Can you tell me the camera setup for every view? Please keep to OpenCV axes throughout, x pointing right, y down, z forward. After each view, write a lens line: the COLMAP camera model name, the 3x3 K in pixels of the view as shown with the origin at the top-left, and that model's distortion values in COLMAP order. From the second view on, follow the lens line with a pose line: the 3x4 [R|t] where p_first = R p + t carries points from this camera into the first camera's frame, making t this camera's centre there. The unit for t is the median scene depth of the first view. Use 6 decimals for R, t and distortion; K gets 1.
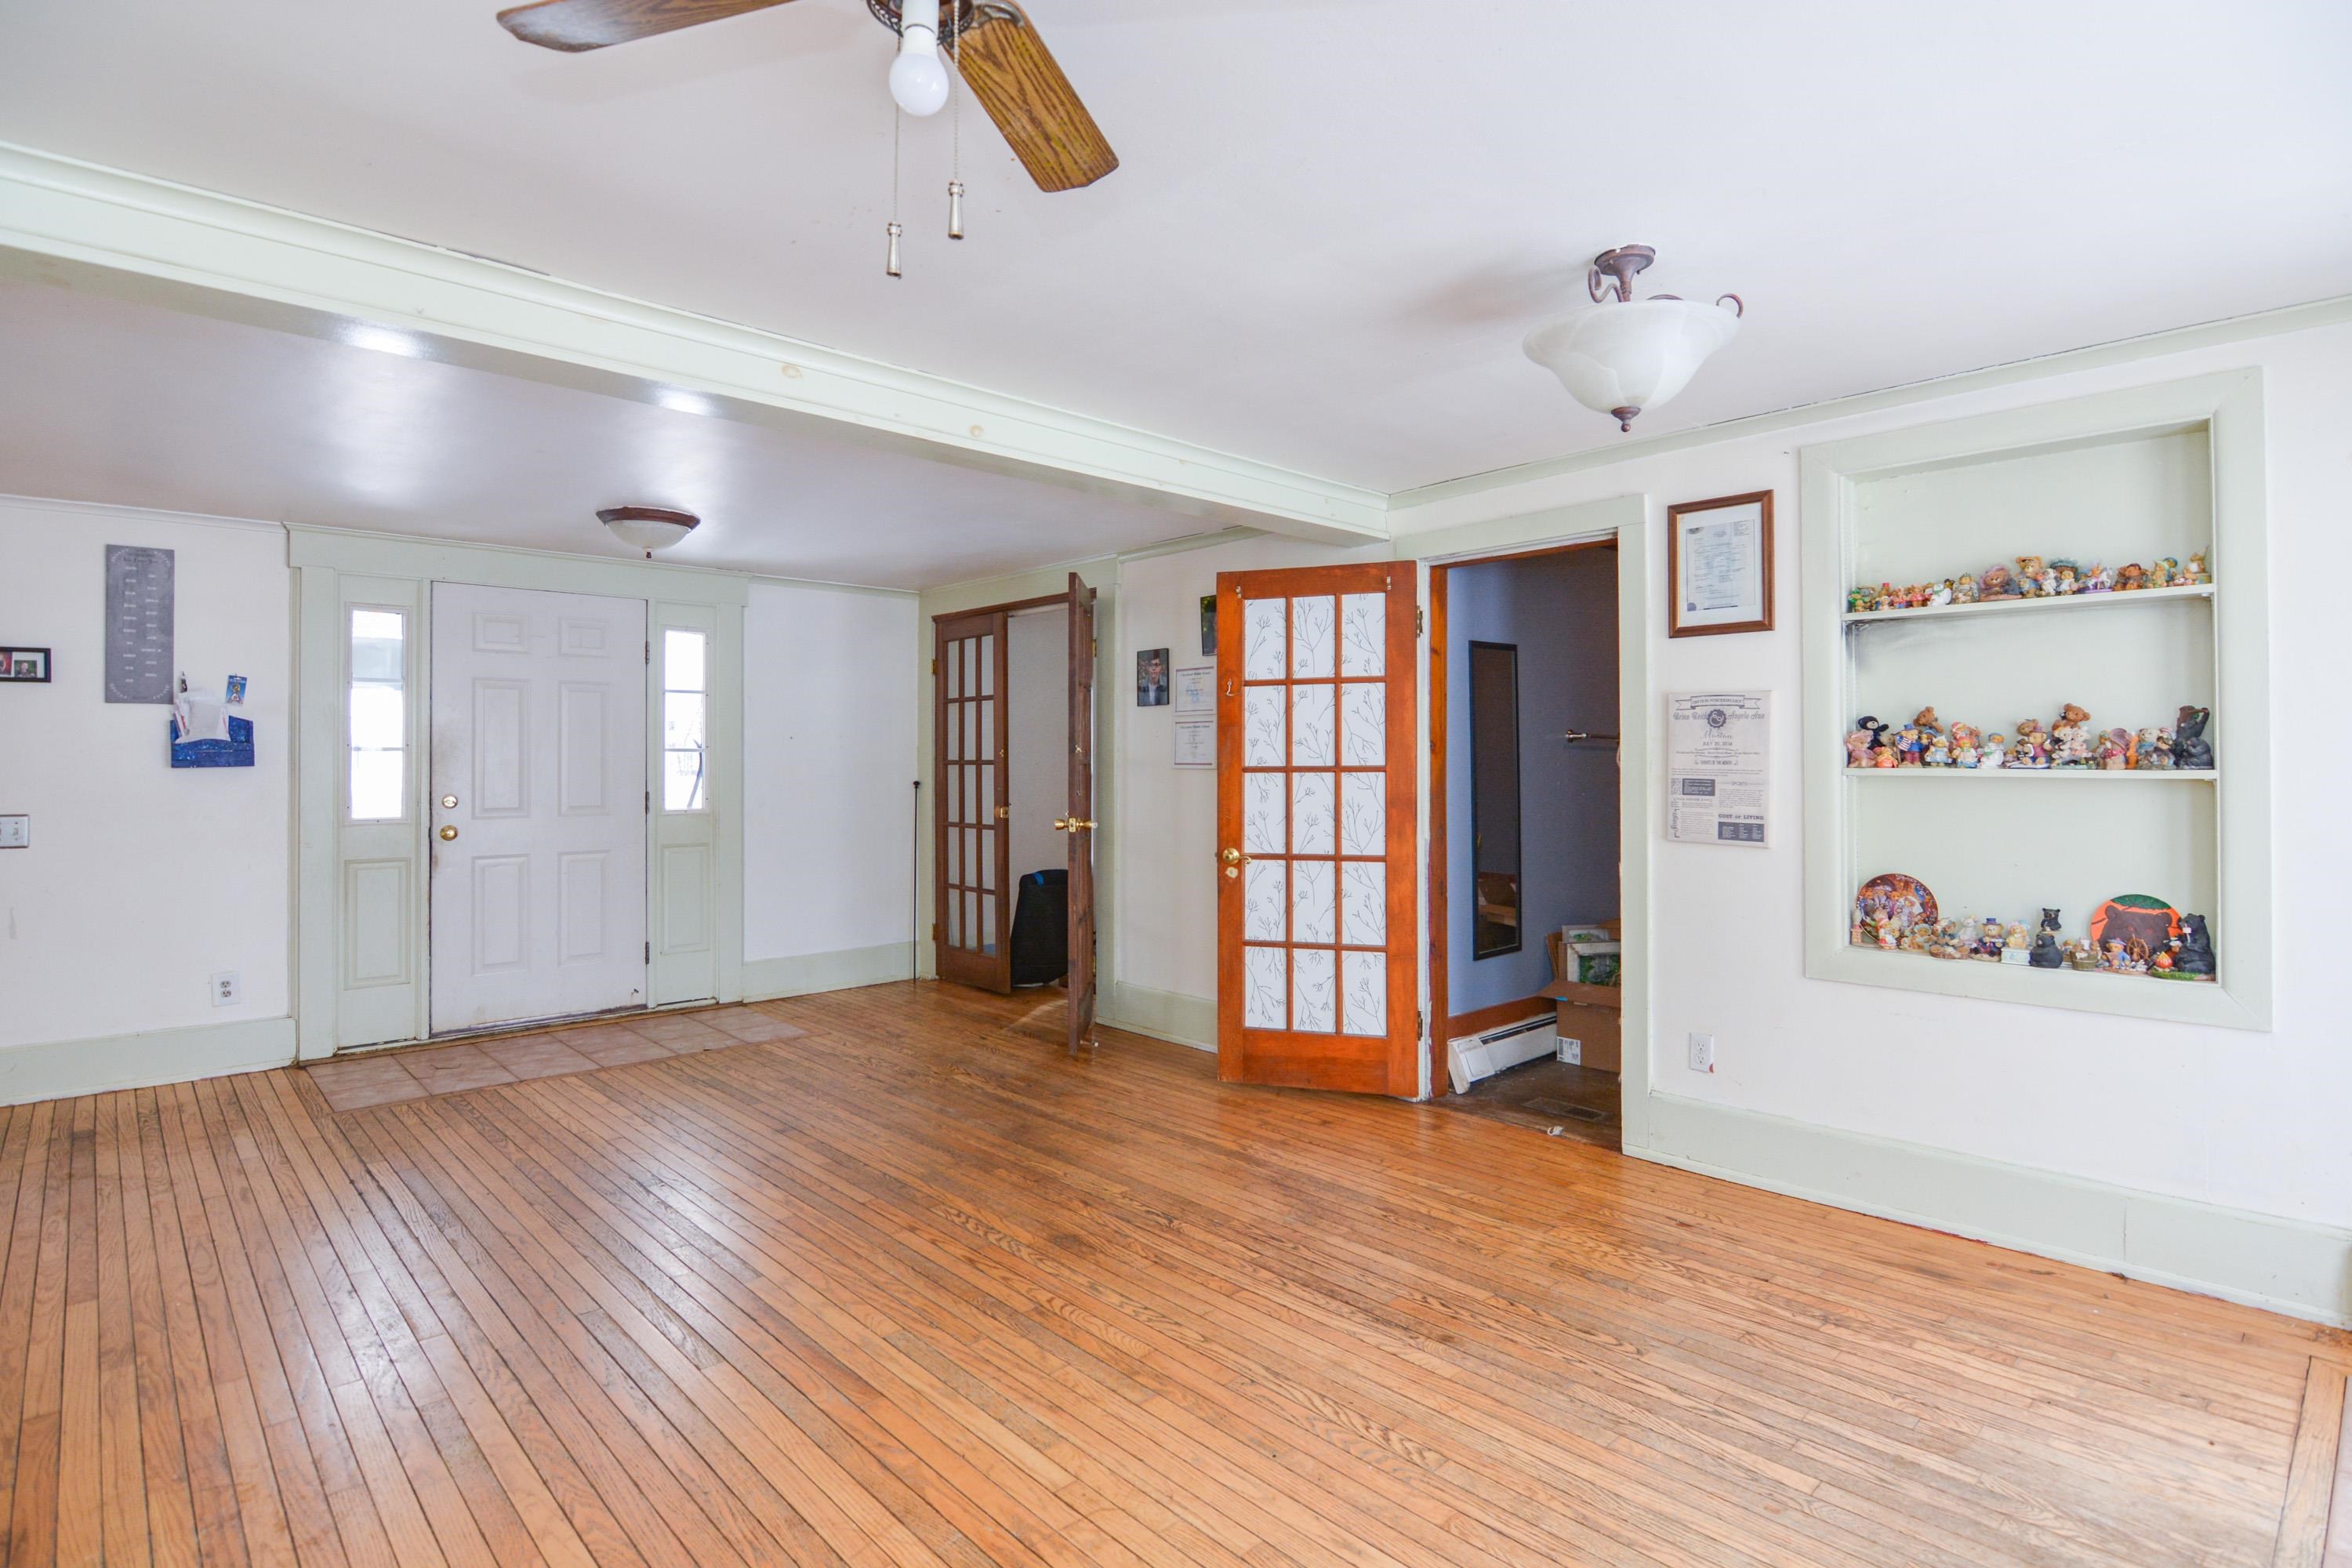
lens RADIAL K [[1145.5, 0, 1186.7], [0, 1145.5, 766.0], [0, 0, 1]] dist [0.005312, -0.010981]
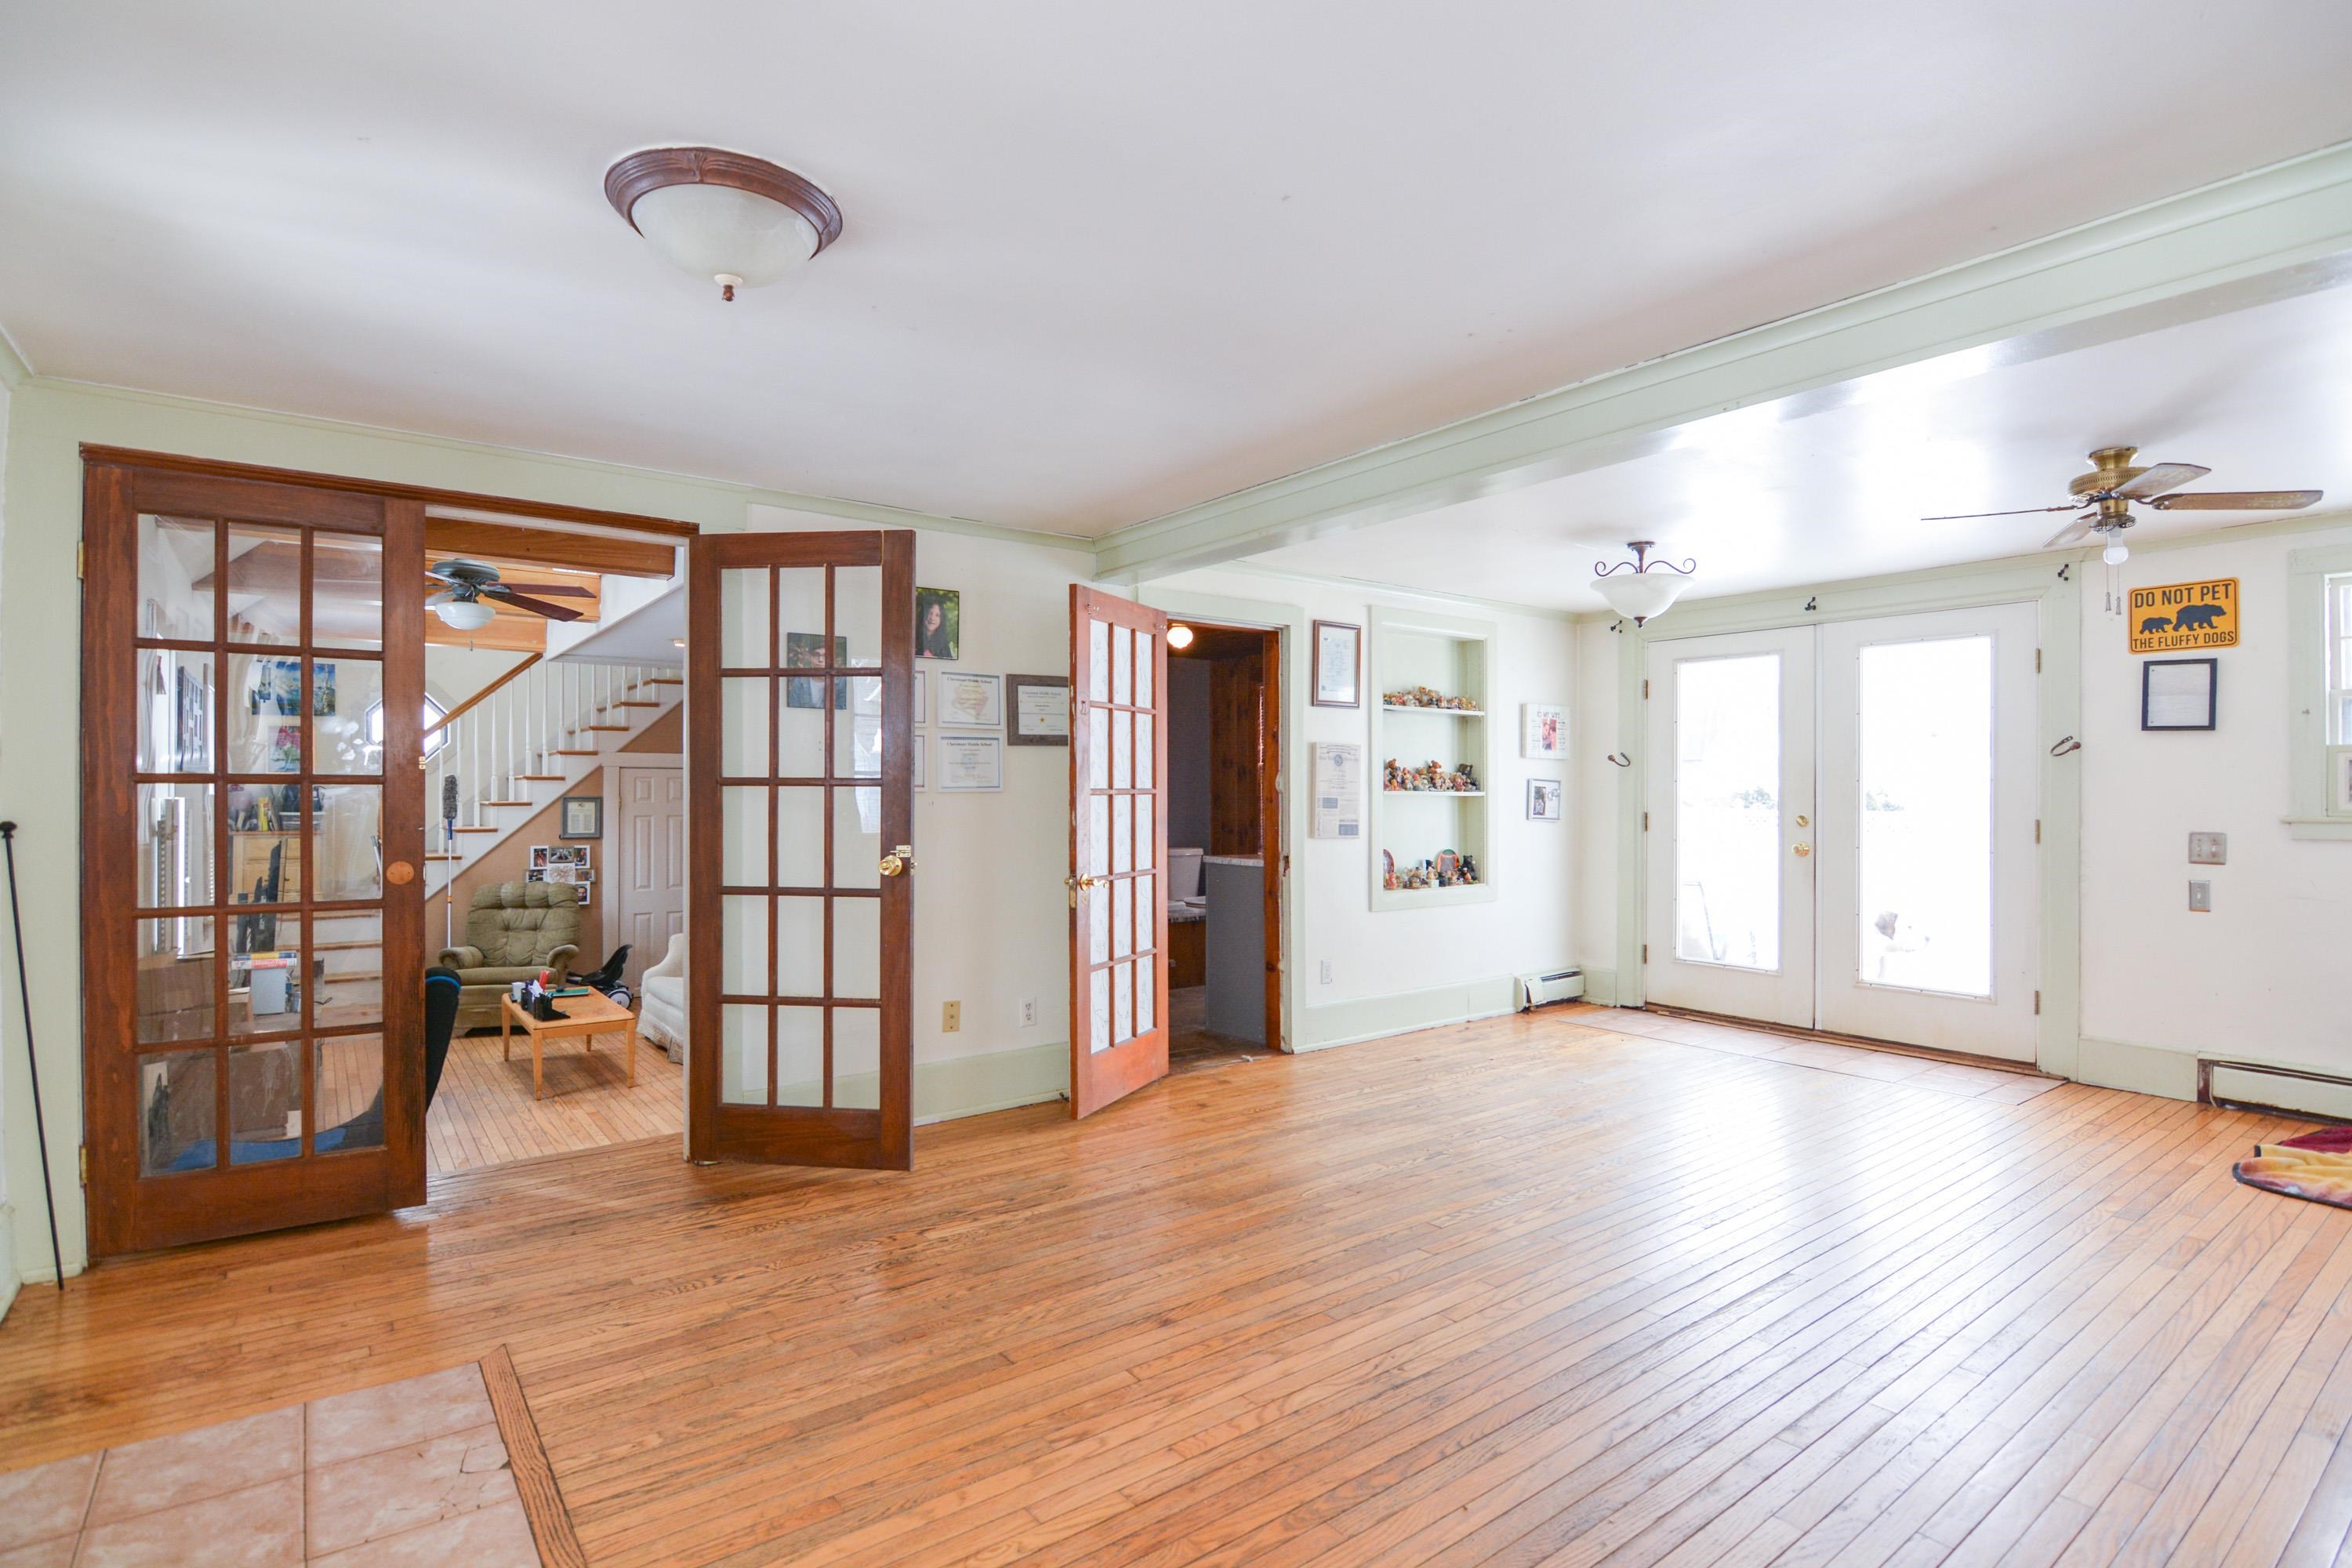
lens RADIAL K [[1145.5, 0, 1182.4], [0, 1145.5, 793.7], [0, 0, 1]] dist [0.005312, -0.010981]
pose [[0.117022, -0.000186, 0.993129, -1.160655], [-0.000285, 1.000000, 0.000221, 0.005637], [-0.993129, -0.000309, 0.117022, 1.029740]]
